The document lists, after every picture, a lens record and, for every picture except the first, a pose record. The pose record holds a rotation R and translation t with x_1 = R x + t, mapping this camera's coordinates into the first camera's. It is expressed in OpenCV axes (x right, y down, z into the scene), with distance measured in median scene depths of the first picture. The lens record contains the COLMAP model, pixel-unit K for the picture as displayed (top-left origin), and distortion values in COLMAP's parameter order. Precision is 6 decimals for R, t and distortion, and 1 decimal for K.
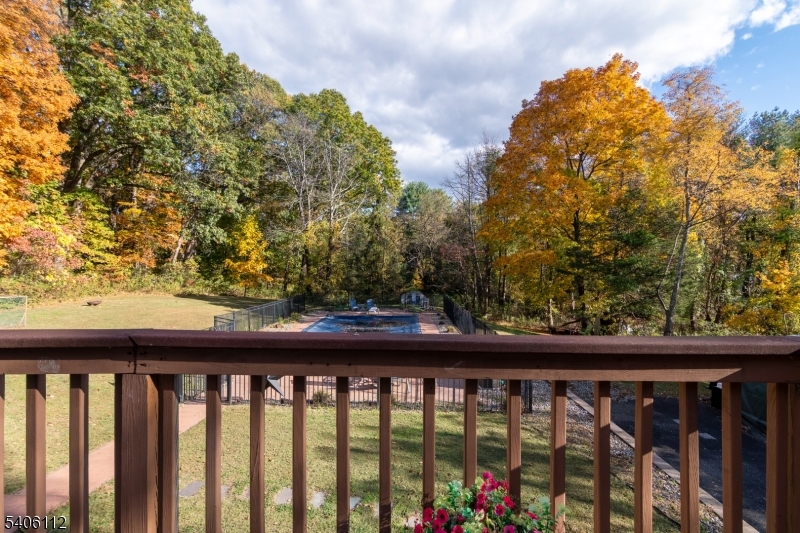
lens RADIAL K [[389.6, 0, 404.8], [0, 389.6, 268.6], [0, 0, 1]] dist [-0.004769, 0.002621]
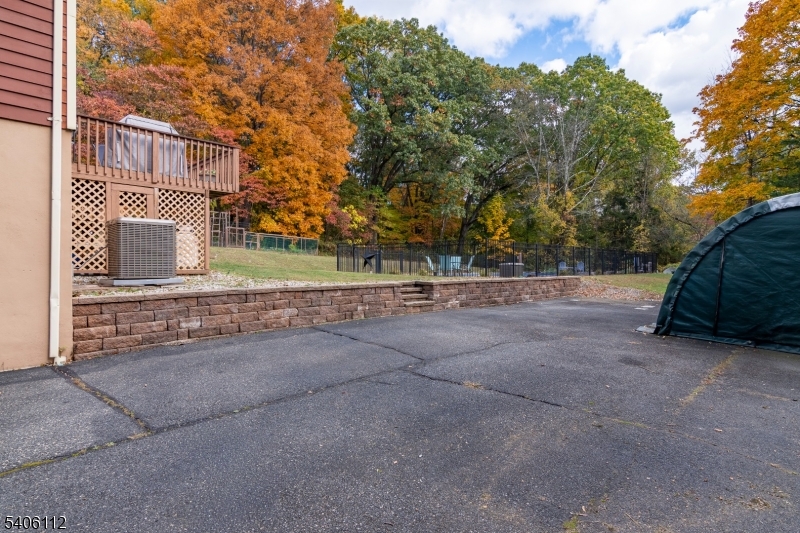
lens RADIAL K [[425.9, 0, 401.7], [0, 425.9, 262.9], [0, 0, 1]] dist [-0.003903, -0.000776]
pose [[0.729819, -0.011550, -0.683543, 0.304345], [0.004555, 0.999917, -0.012032, 0.088589], [0.683625, 0.005668, 0.729811, -0.092311]]
